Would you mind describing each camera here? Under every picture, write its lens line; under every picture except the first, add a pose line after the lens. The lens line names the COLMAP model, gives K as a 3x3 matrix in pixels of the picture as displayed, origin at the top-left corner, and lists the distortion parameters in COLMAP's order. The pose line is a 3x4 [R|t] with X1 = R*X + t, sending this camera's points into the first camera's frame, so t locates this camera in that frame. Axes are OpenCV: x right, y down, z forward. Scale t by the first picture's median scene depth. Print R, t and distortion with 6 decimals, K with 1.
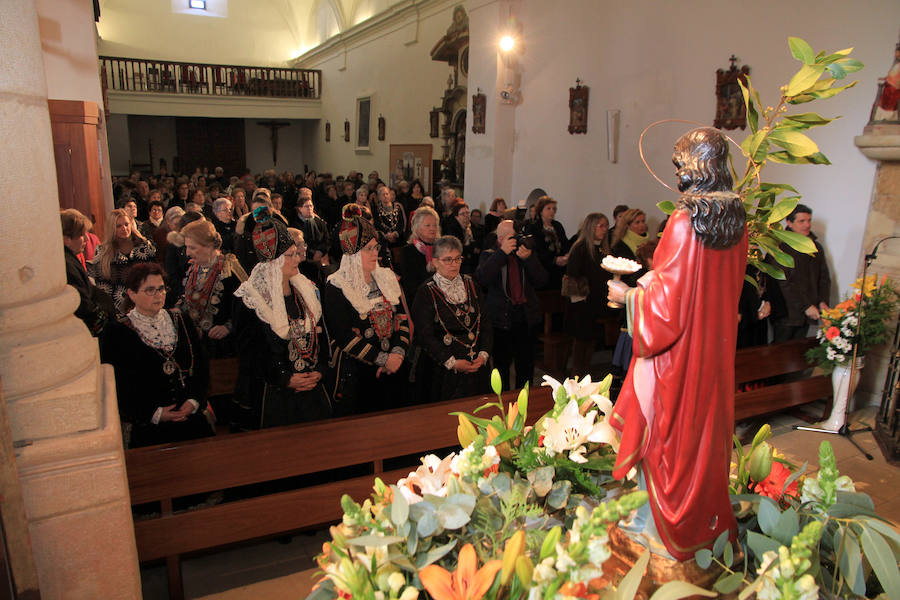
lens RADIAL K [[622.4, 0, 443.2], [0, 622.4, 299.8], [0, 0, 1]] dist [-0.112217, 0.081054]
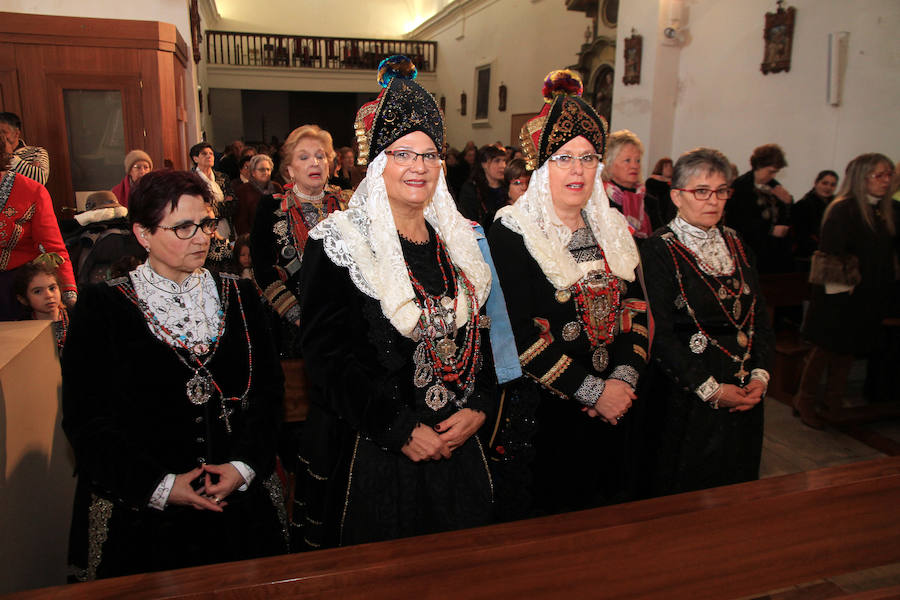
lens RADIAL K [[622.4, 0, 443.2], [0, 622.4, 299.8], [0, 0, 1]] dist [-0.112217, 0.081054]
pose [[0.985192, 0.033964, -0.168056, -0.028316], [-0.030673, 0.999284, 0.022143, 0.004341], [0.168688, -0.016661, 0.985529, 0.100089]]
